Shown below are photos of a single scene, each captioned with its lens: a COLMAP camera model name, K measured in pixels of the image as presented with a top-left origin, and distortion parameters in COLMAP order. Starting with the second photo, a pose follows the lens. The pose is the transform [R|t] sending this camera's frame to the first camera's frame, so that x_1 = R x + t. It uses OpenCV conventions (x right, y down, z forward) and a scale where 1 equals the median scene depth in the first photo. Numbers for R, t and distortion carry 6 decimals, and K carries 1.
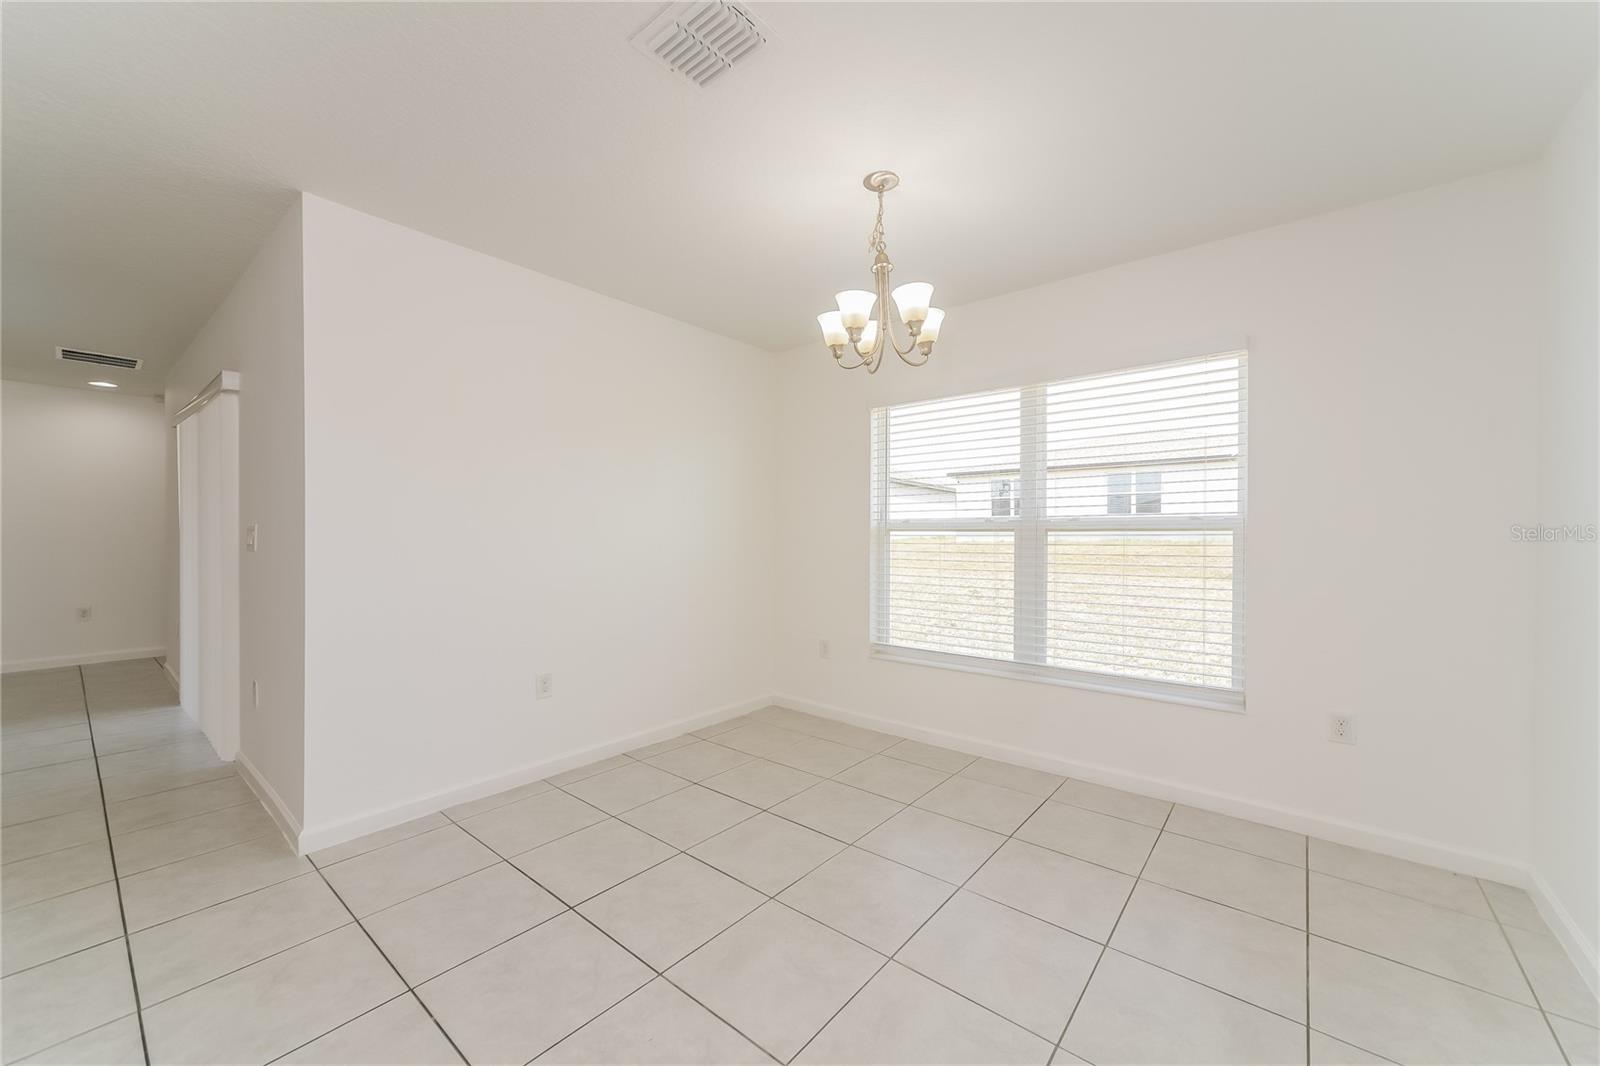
lens RADIAL K [[557.0, 0, 799.6], [0, 557.0, 534.3], [0, 0, 1]] dist [0.001963, 0.000116]
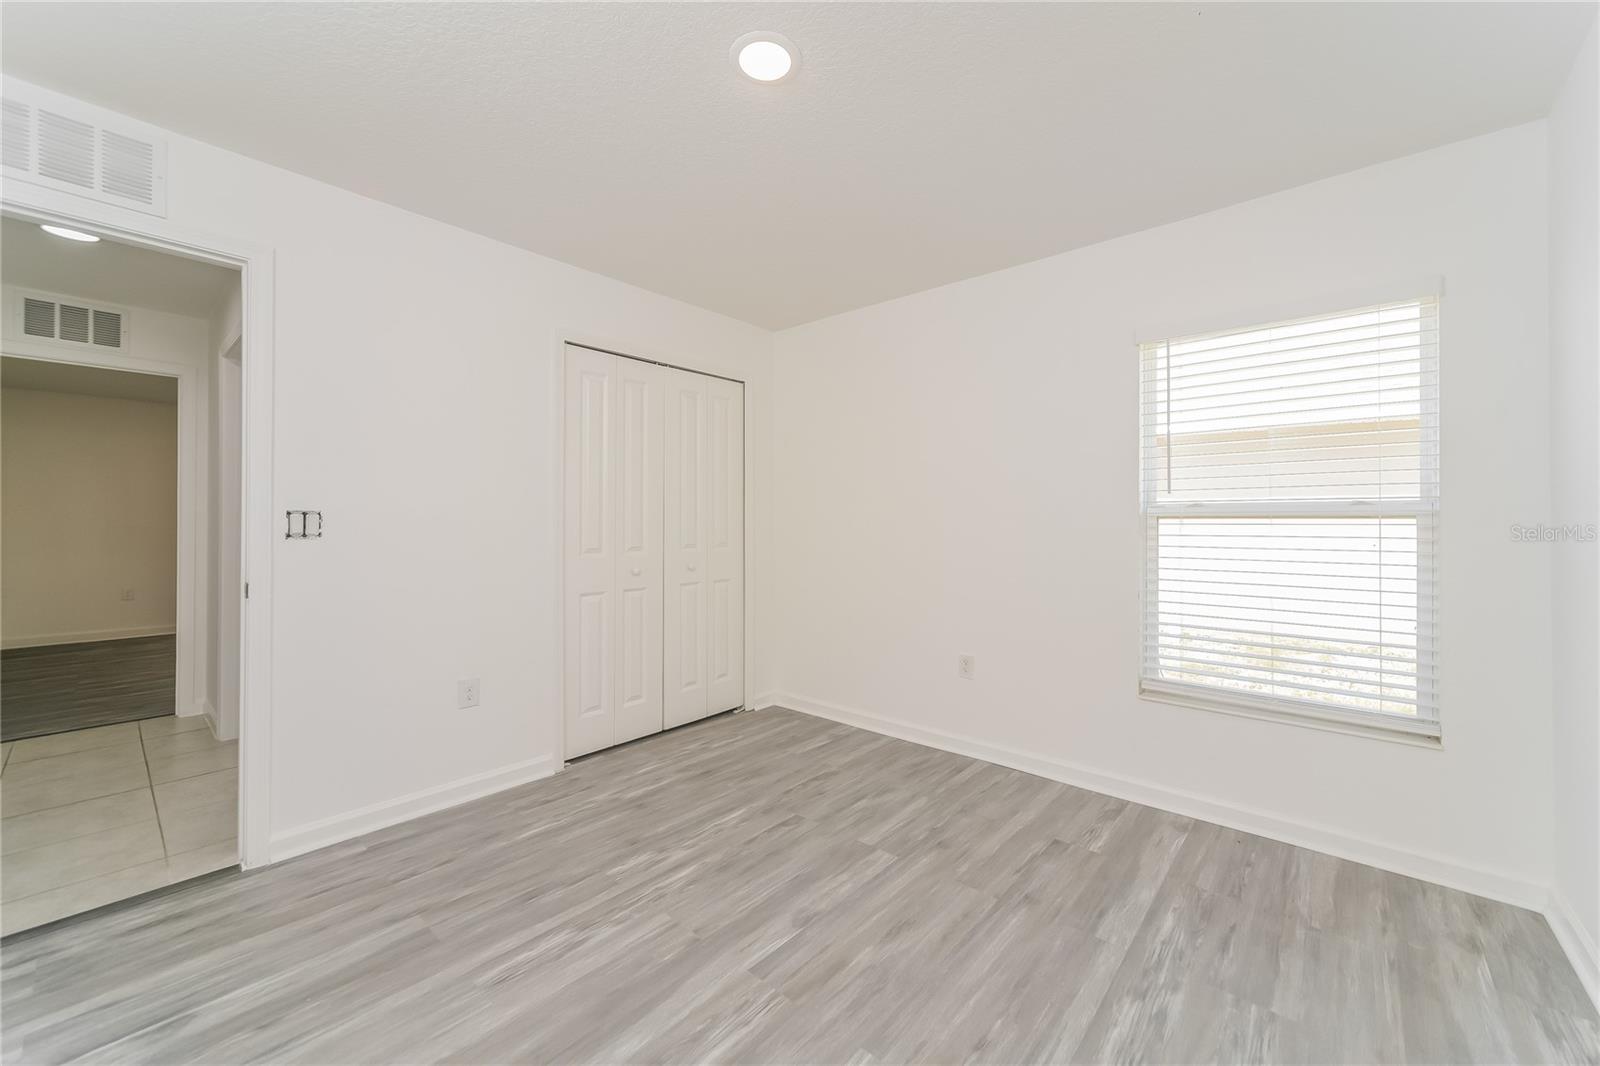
lens RADIAL K [[635.9, 0, 808.1], [0, 635.9, 520.6], [0, 0, 1]] dist [-0.002000, 0.000672]
pose [[0.998327, 0.004747, -0.057627, -0.120594], [-0.004829, 0.999988, -0.001284, 0.000377], [0.057620, 0.001560, 0.998337, 0.086404]]
